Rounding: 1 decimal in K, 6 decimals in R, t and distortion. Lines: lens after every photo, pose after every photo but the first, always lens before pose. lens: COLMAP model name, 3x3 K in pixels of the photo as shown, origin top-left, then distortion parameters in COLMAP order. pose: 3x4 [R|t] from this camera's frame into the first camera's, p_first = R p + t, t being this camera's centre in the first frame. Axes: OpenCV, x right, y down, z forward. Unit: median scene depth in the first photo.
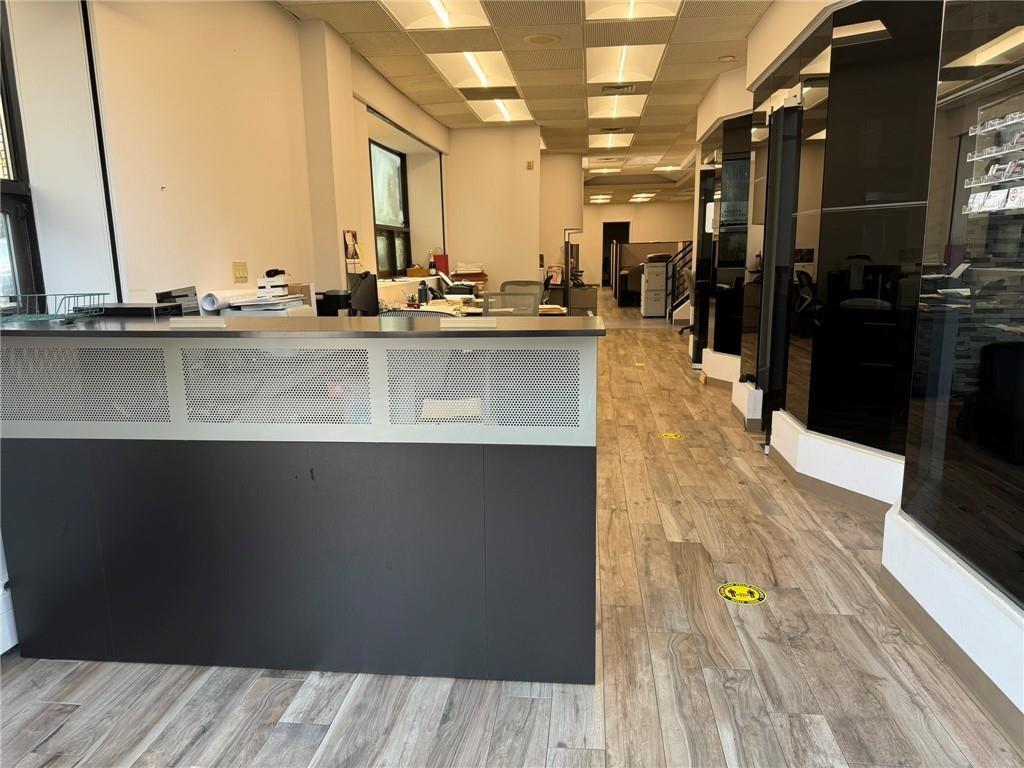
lens RADIAL K [[725.6, 0, 512.6], [0, 725.6, 384.7], [0, 0, 1]] dist [0.033587, 0.001836]
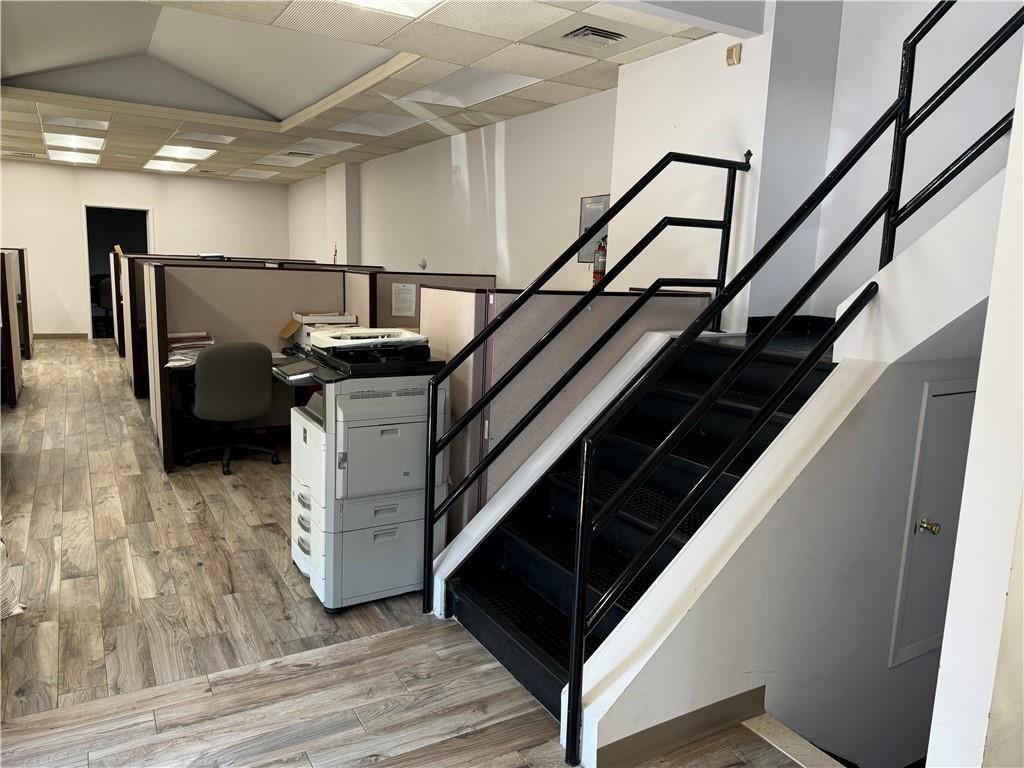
lens RADIAL K [[725.6, 0, 510.7], [0, 725.6, 383.4], [0, 0, 1]] dist [0.033587, 0.001836]
pose [[0.801390, -0.058459, 0.595278, 0.058681], [0.066288, 0.997762, 0.008745, -0.100392], [-0.594458, 0.032452, 0.803472, 0.483381]]
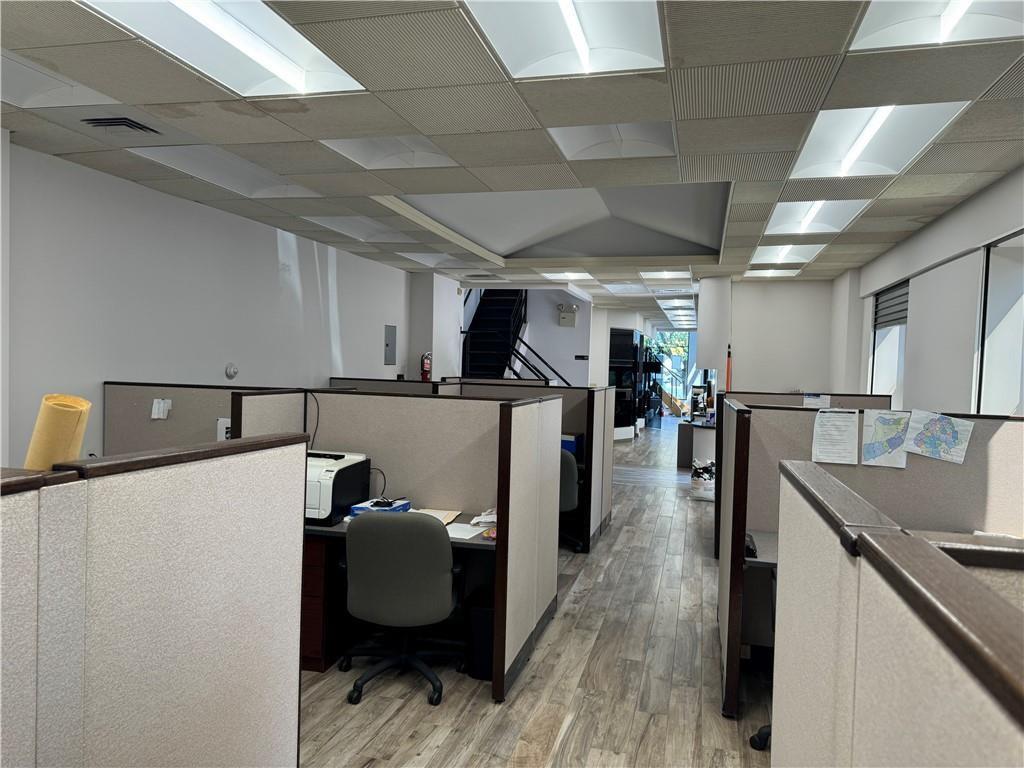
lens RADIAL K [[725.6, 0, 511.3], [0, 725.6, 384.5], [0, 0, 1]] dist [0.033587, 0.001836]
pose [[-0.988669, -0.001970, 0.150100, 0.089637], [0.030670, 0.976170, 0.214830, -0.178624], [-0.146947, 0.216999, -0.965048, 0.883650]]
